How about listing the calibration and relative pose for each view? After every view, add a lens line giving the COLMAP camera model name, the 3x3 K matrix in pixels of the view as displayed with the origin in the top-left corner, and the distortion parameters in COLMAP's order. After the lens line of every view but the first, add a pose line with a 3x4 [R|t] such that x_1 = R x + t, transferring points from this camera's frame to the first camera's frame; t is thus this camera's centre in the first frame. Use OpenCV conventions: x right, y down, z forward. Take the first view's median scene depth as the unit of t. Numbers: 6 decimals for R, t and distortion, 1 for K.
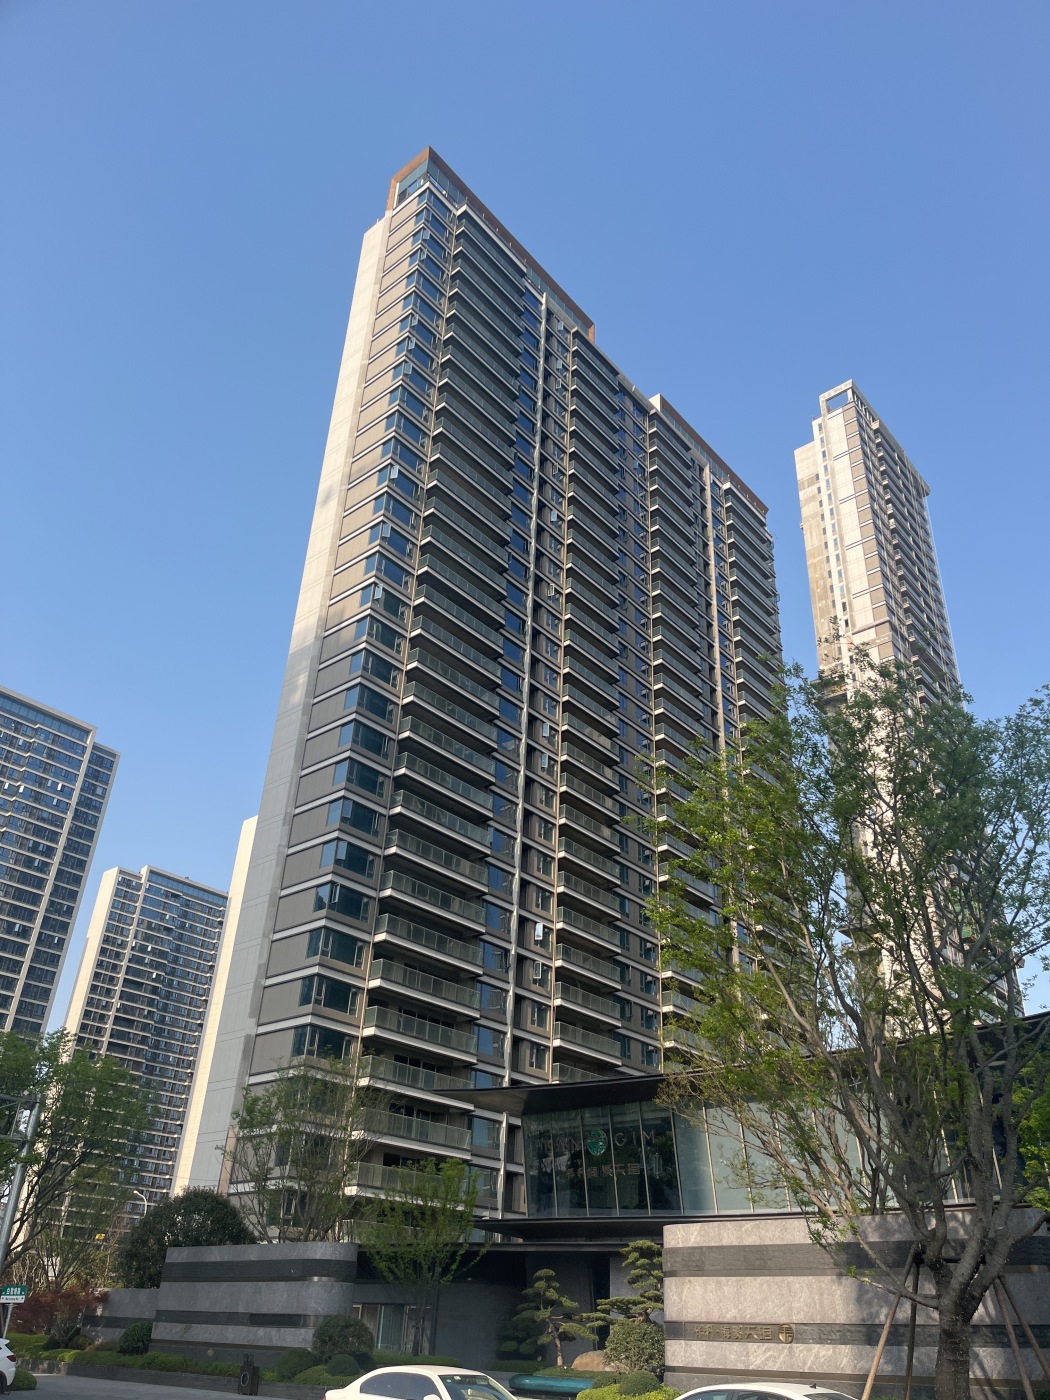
lens RADIAL K [[1068.6, 0, 525.0], [0, 1068.6, 700.0], [0, 0, 1]] dist [0.011044, 0.003309]
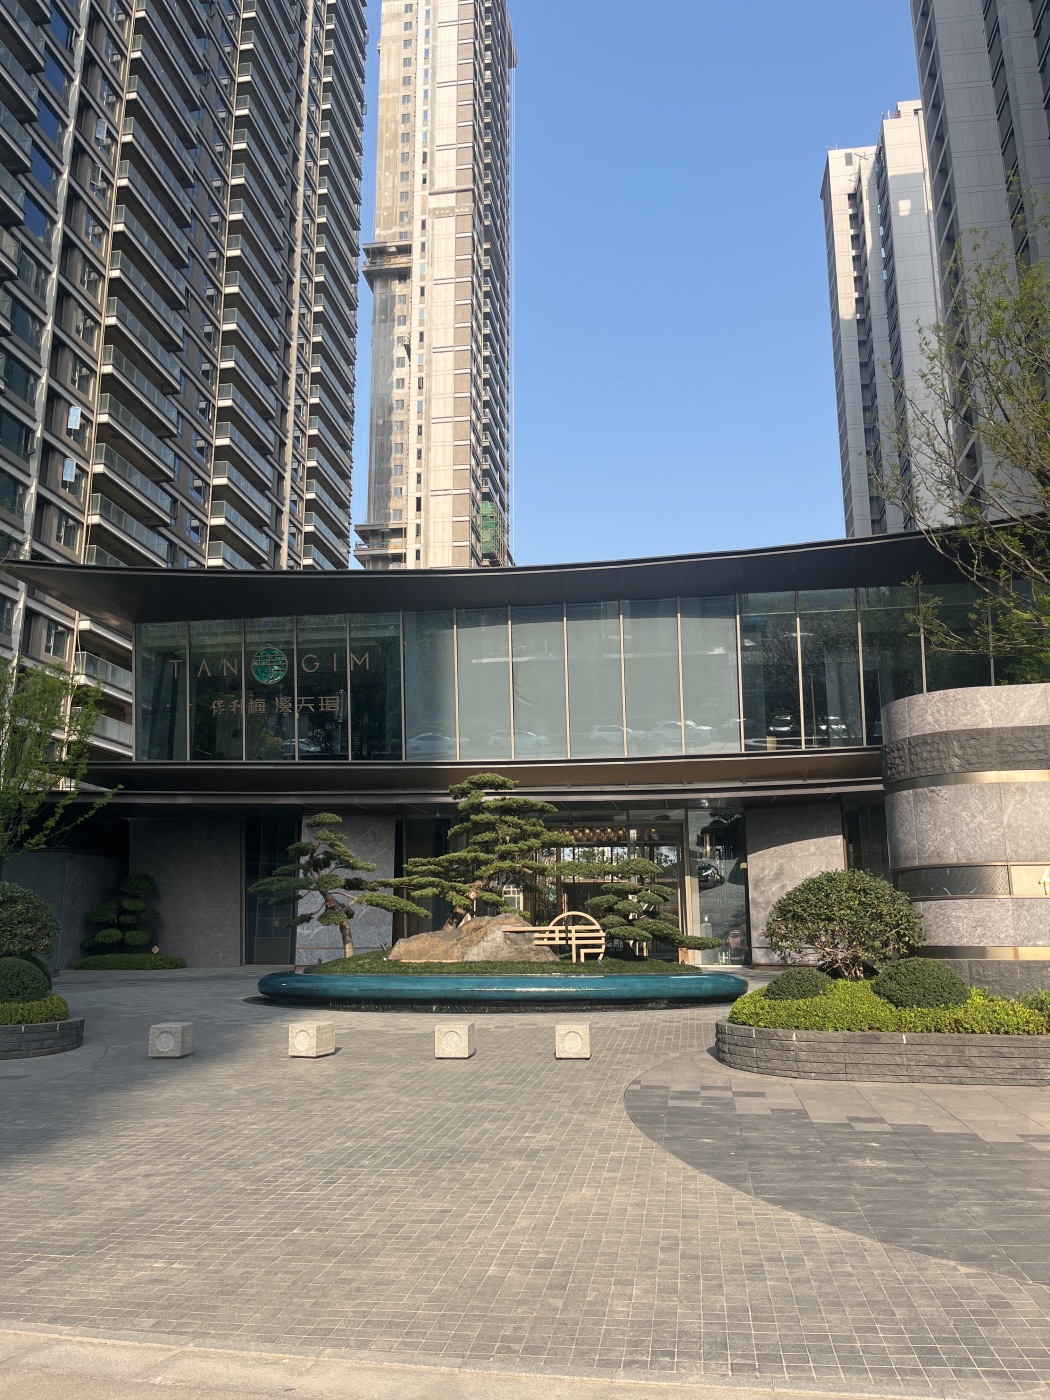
lens RADIAL K [[1102.7, 0, 525.0], [0, 1102.7, 700.0], [0, 0, 1]] dist [0.007618, -0.001931]
pose [[0.854714, 0.077582, 0.513269, -0.047038], [-0.241256, 0.934862, 0.260441, 0.067602], [-0.459630, -0.346431, 0.817756, 0.111857]]
